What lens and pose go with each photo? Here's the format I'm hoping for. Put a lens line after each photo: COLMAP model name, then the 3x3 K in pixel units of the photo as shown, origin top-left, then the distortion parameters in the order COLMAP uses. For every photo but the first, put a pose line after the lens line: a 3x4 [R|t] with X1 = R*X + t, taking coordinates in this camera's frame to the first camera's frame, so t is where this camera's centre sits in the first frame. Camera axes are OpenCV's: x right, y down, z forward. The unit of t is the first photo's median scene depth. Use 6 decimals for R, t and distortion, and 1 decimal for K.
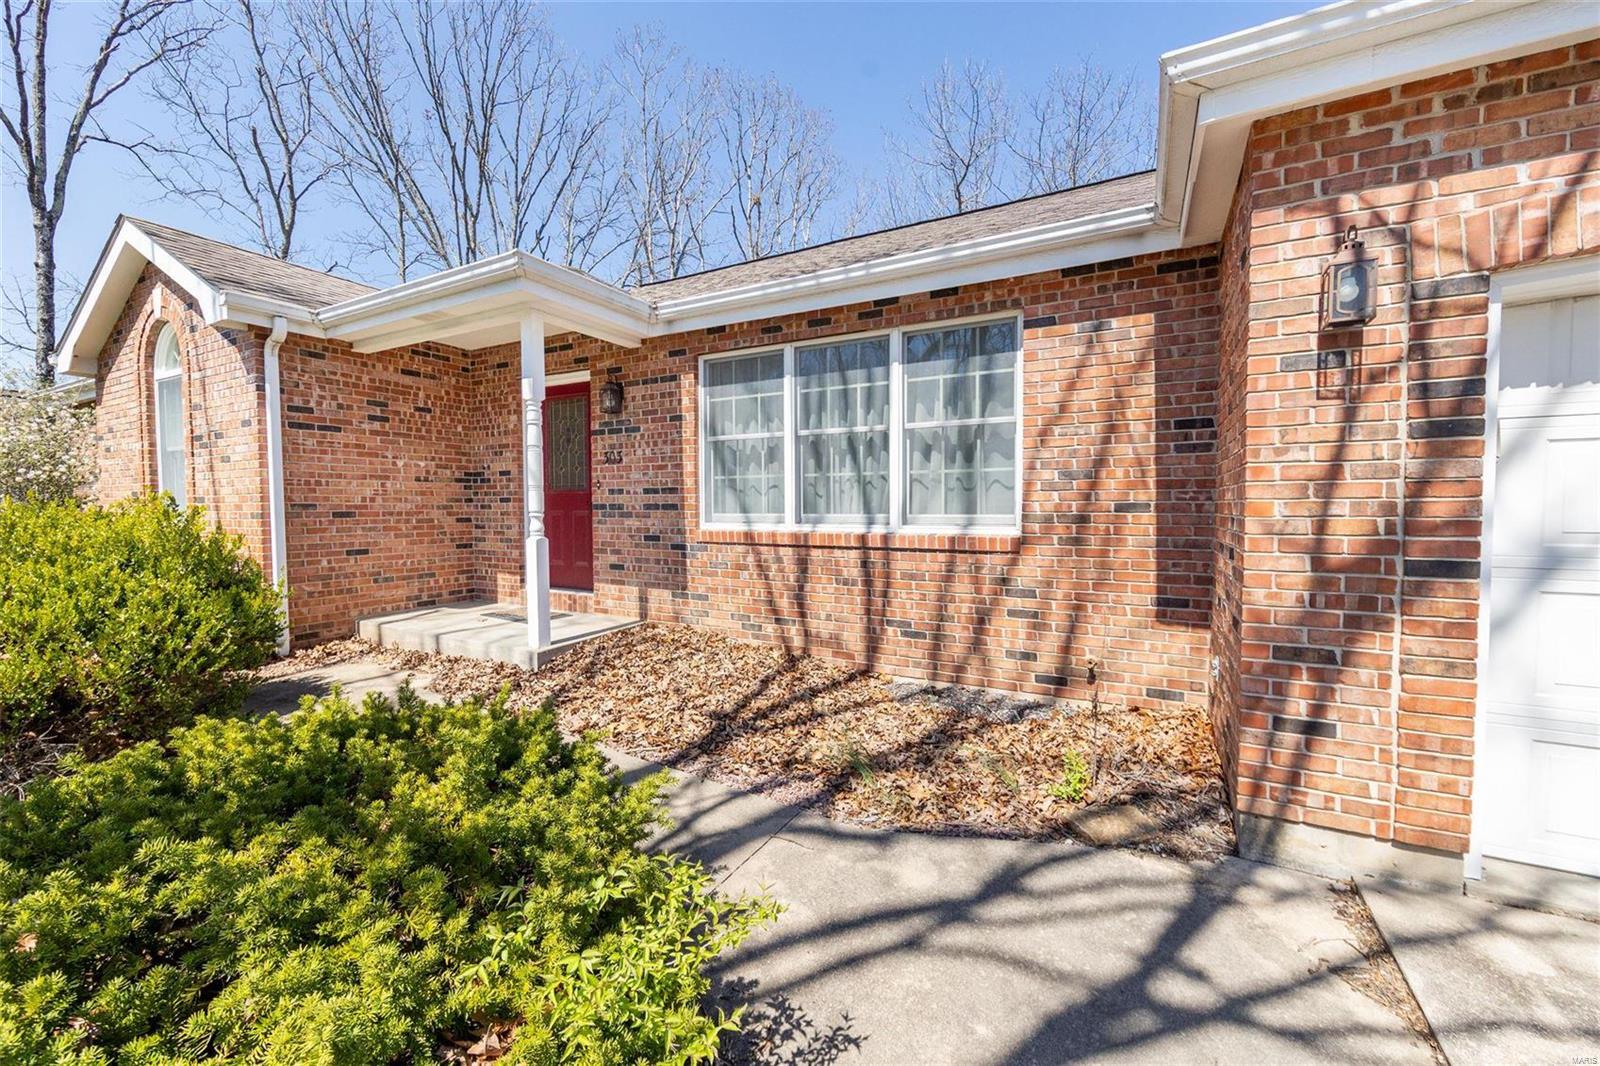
lens RADIAL K [[629.8, 0, 803.7], [0, 629.8, 525.5], [0, 0, 1]] dist [-0.004933, 0.000819]
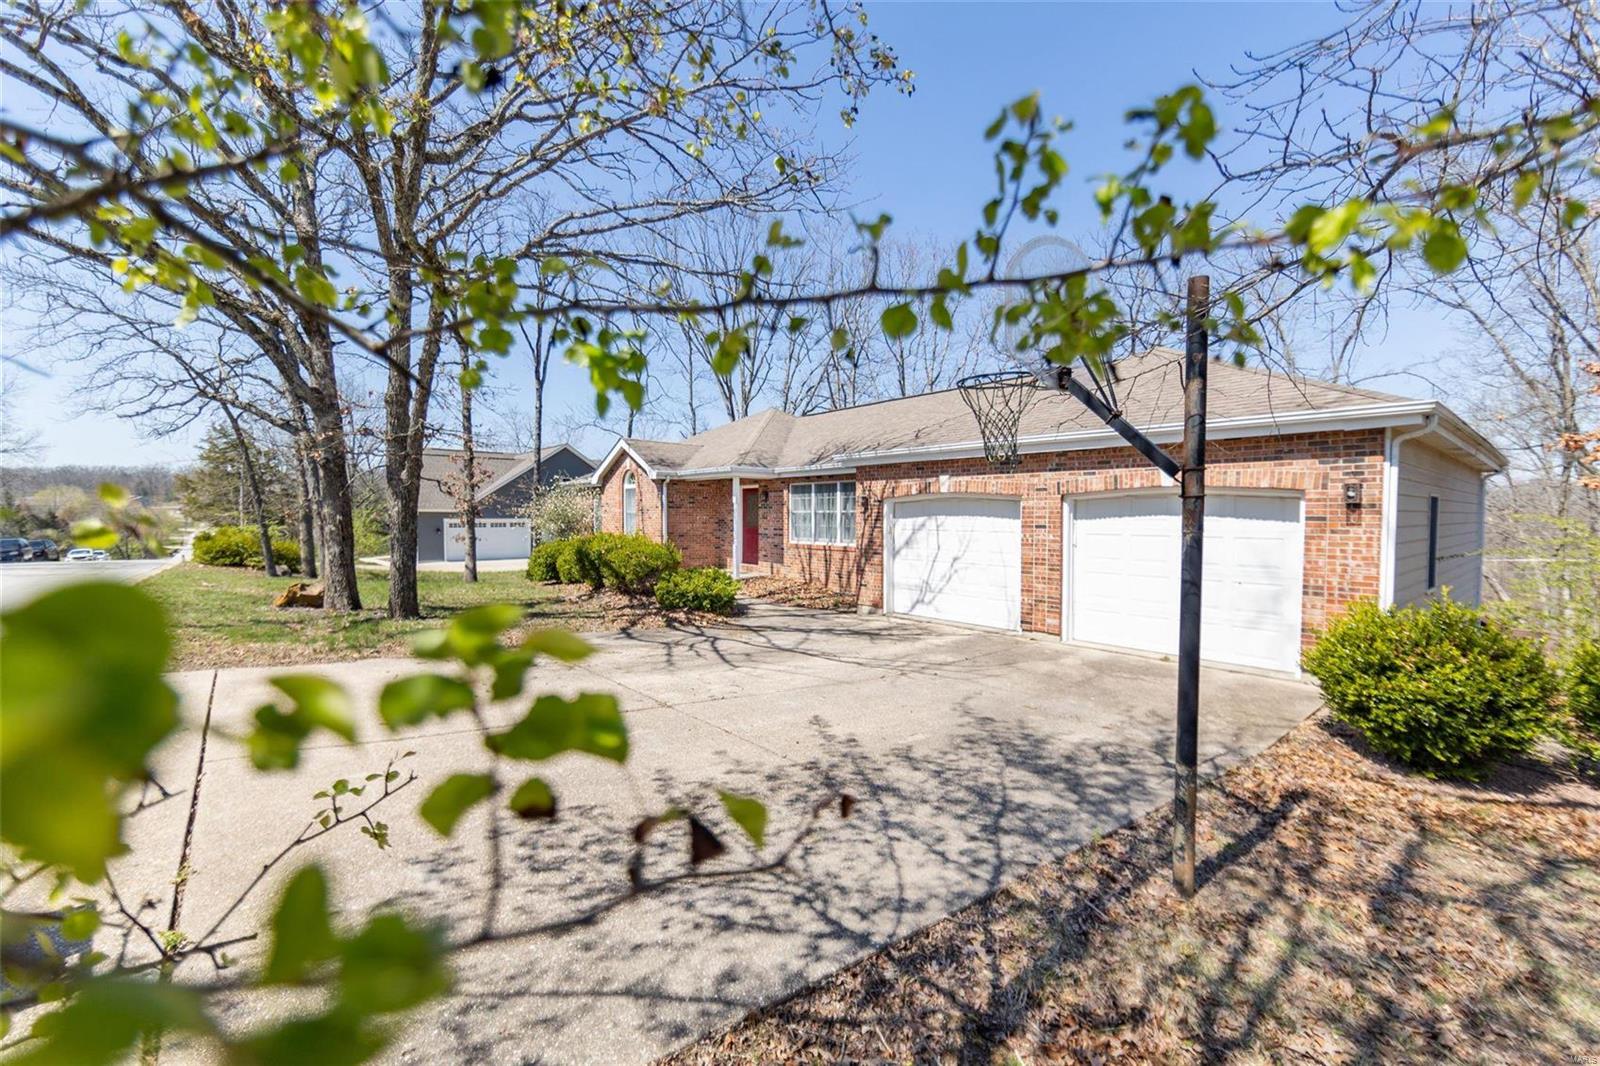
lens RADIAL K [[657.7, 0, 795.7], [0, 657.7, 535.1], [0, 0, 1]] dist [-0.006135, 0.000146]
pose [[0.928032, 0.016985, -0.372114, 0.942565], [-0.018926, 0.999820, -0.001563, -0.024457], [0.372020, 0.008493, 0.928186, -1.709946]]
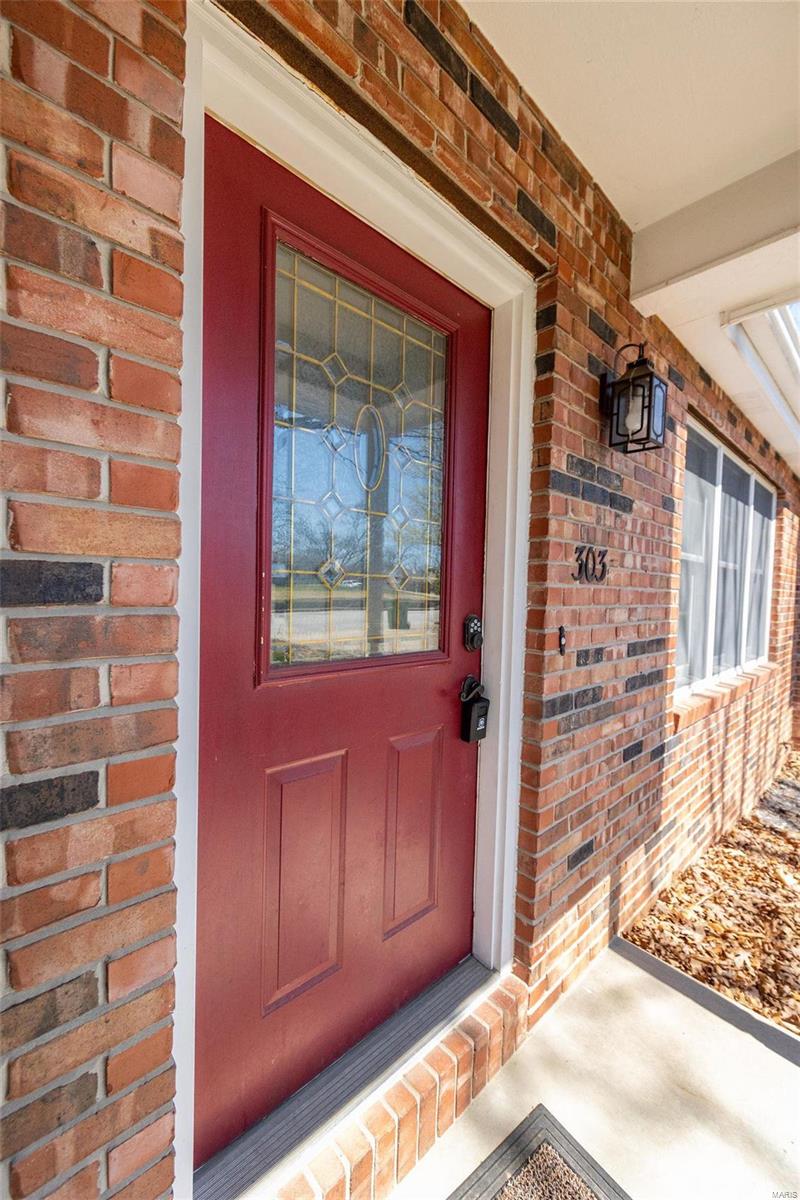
lens RADIAL K [[472.4, 0, 394.5], [0, 472.4, 606.9], [0, 0, 1]] dist [-0.004933, 0.000819]
pose [[0.327395, -0.021611, 0.944640, -0.611124], [0.007875, 0.999766, 0.020143, -0.091527], [-0.944855, 0.000845, 0.327488, 1.034637]]
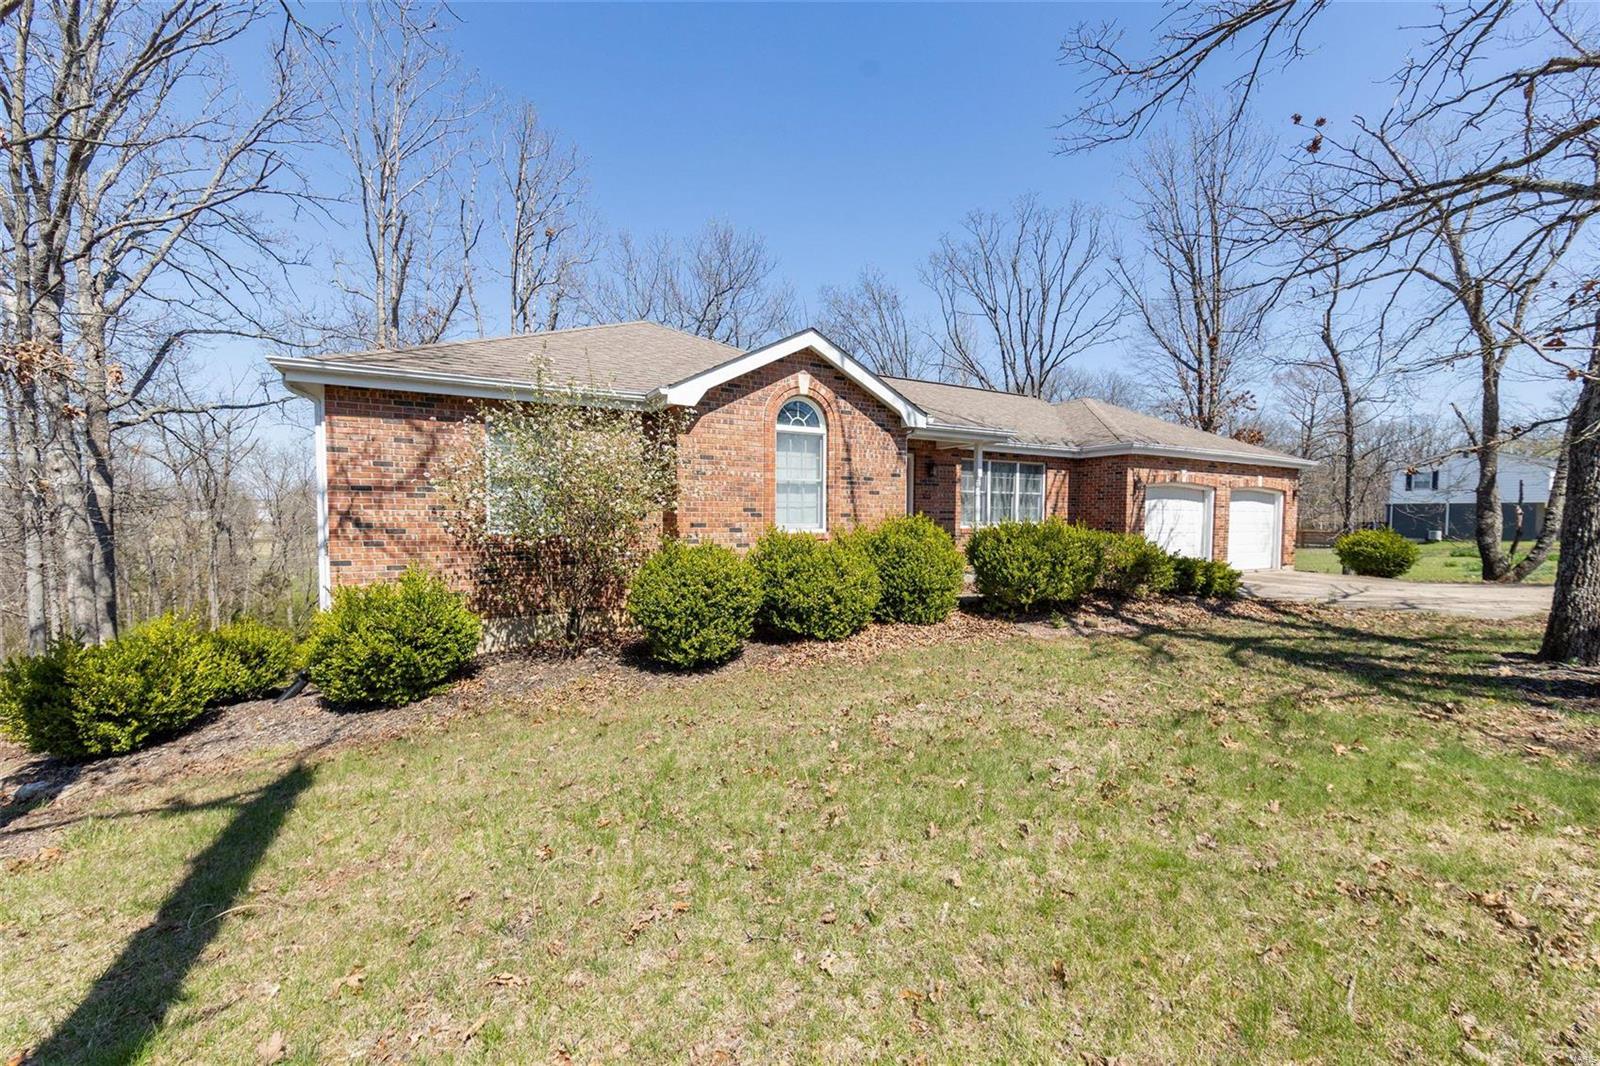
lens RADIAL K [[629.8, 0, 789.1], [0, 629.8, 524.5], [0, 0, 1]] dist [-0.004933, 0.000819]
pose [[0.536434, -0.007973, 0.843905, -2.445367], [0.023867, 0.999699, -0.005727, -0.009545], [-0.843605, 0.023213, 0.536462, 0.232734]]
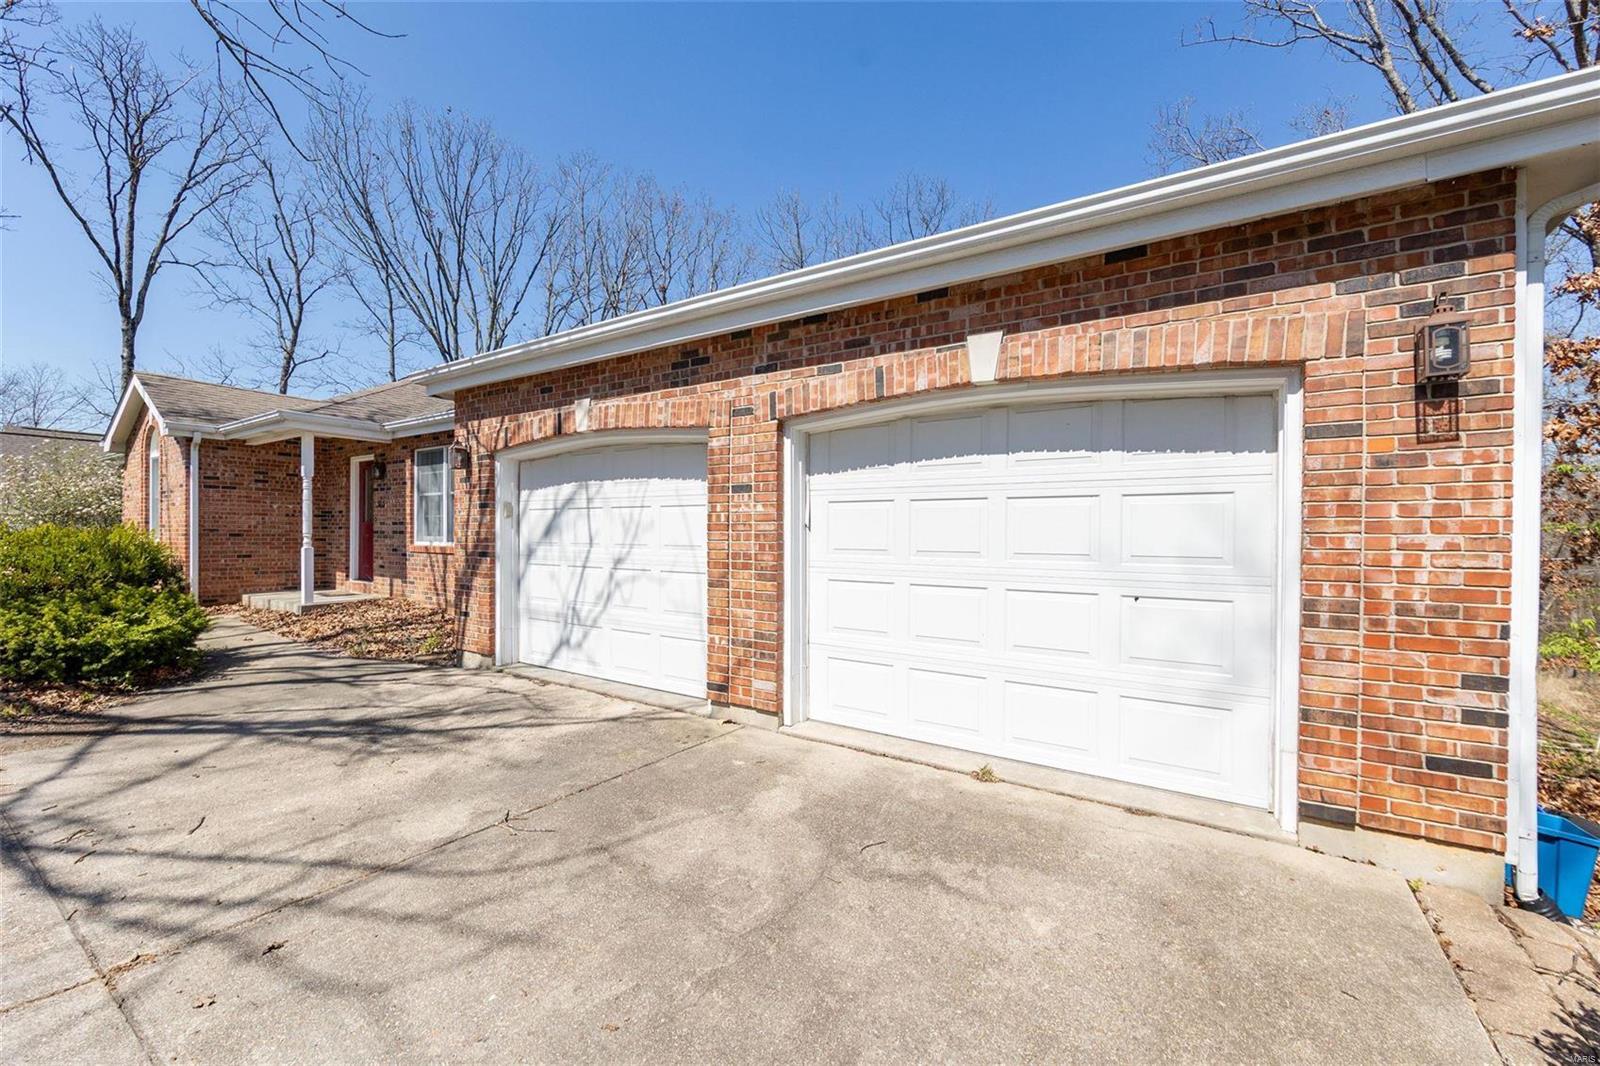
lens RADIAL K [[629.8, 0, 808.0], [0, 629.8, 532.8], [0, 0, 1]] dist [-0.004933, 0.000819]
pose [[0.997081, 0.008661, -0.075856, 1.040403], [-0.011334, 0.999327, -0.034879, 0.020590], [0.075503, 0.035637, 0.996509, -0.672016]]
